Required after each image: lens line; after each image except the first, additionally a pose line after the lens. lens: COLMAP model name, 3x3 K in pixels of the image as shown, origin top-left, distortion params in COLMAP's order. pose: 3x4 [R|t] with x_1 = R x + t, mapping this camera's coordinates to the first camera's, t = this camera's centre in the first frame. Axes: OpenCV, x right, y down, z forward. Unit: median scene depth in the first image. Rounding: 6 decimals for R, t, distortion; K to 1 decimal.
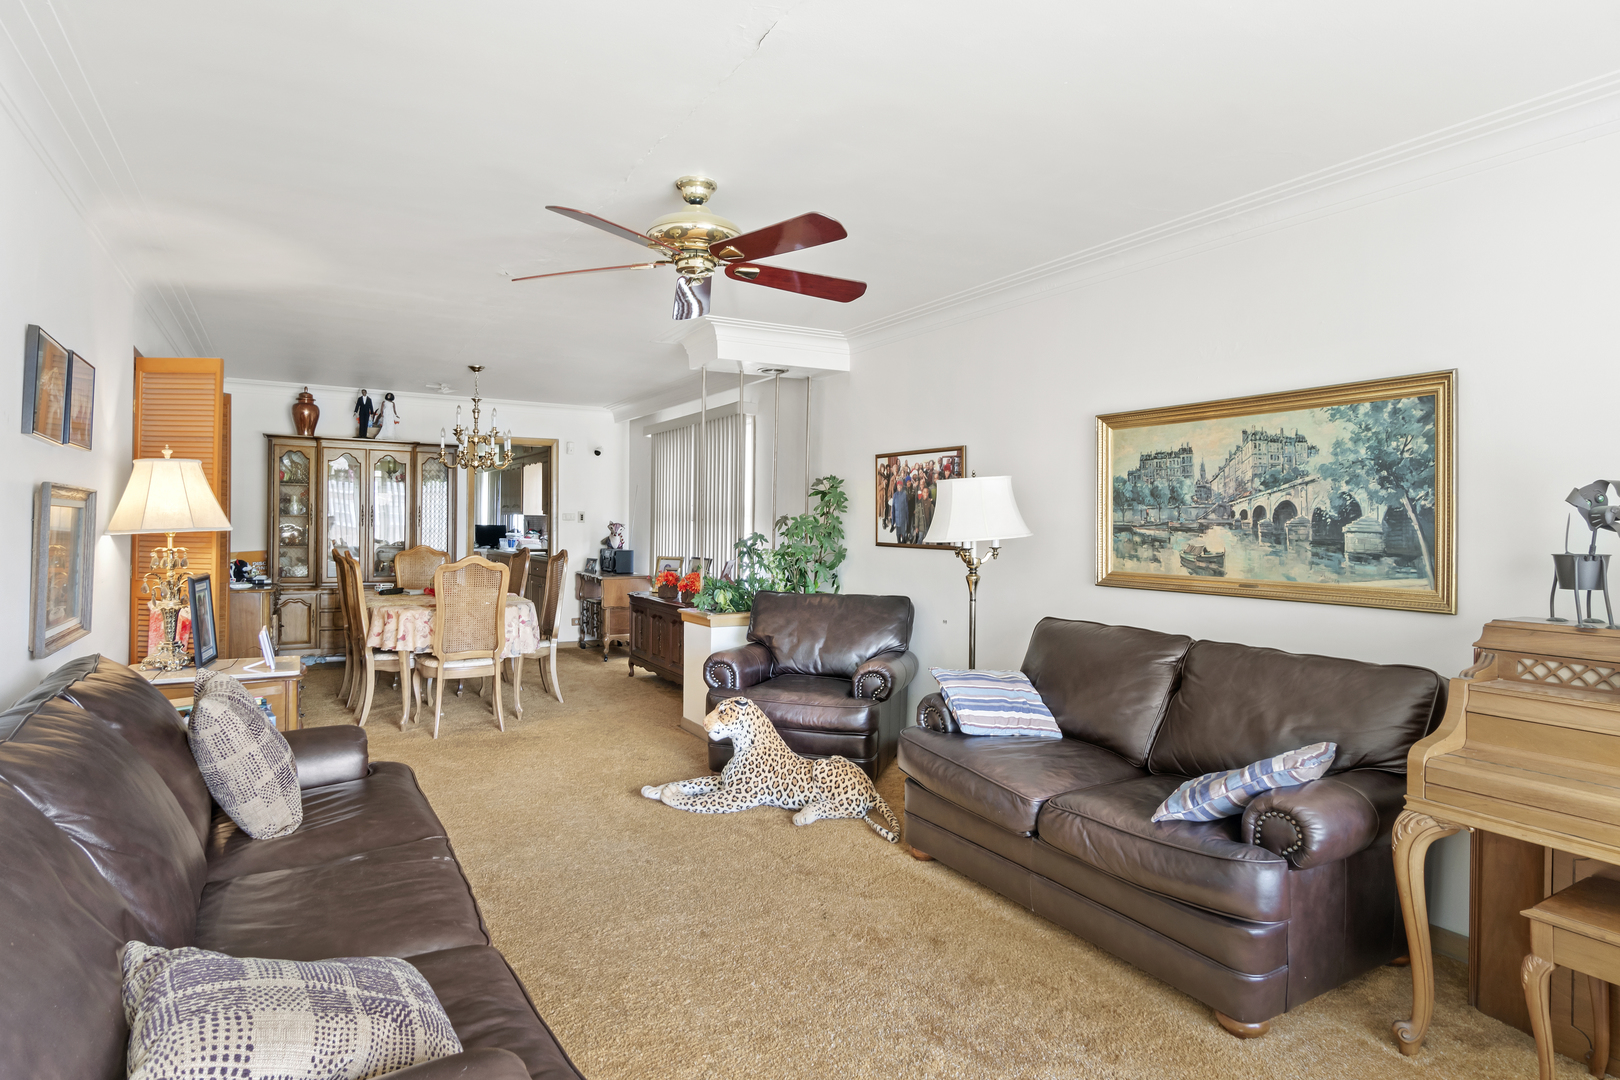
lens RADIAL K [[854.5, 0, 806.2], [0, 854.5, 524.2], [0, 0, 1]] dist [0.000727, 0.000015]
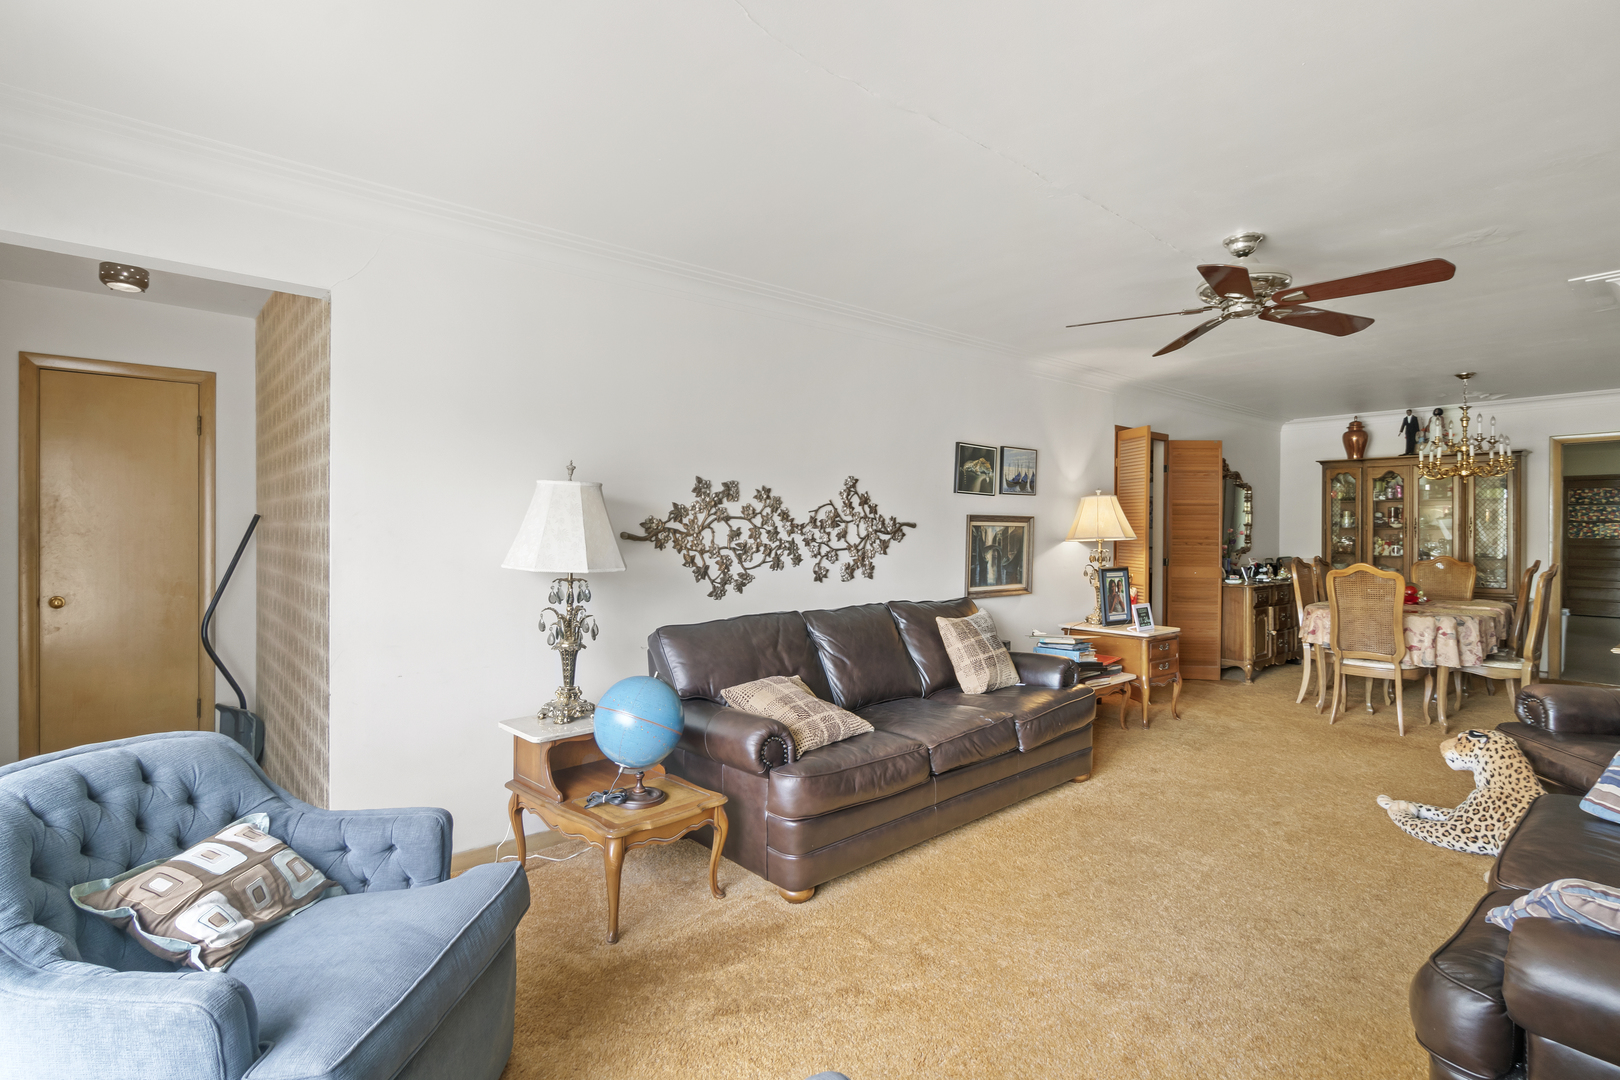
lens RADIAL K [[761.5, 0, 808.2], [0, 761.5, 520.9], [0, 0, 1]] dist [-0.003510, 0.000086]
pose [[0.187504, -0.022363, -0.982009, 0.586564], [0.001363, 0.999746, -0.022507, 0.004787], [0.982263, 0.002882, 0.187486, 0.175626]]
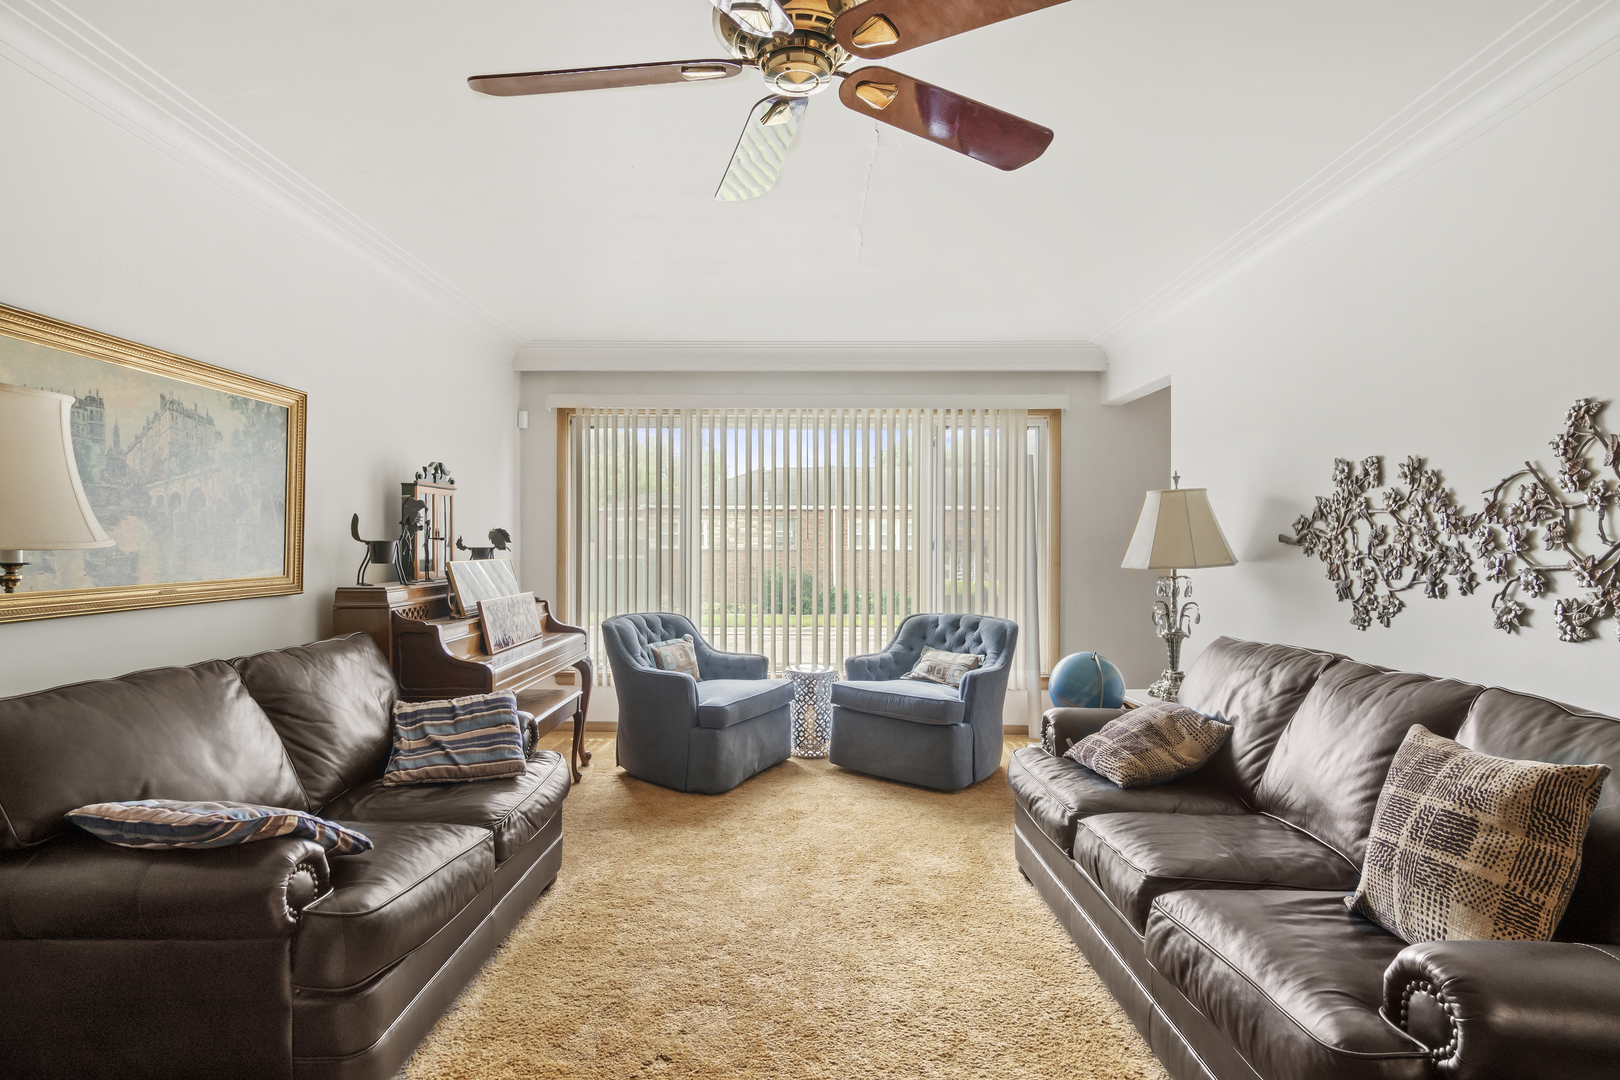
lens RADIAL K [[911.5, 0, 810.0], [0, 911.5, 540.0], [0, 0, 1]] dist [0.000079, -0.000303]
pose [[-0.860210, -0.015753, 0.509697, -0.353206], [-0.017427, 0.999847, 0.001492, 0.010208], [-0.509643, -0.007599, -0.860353, 1.165221]]
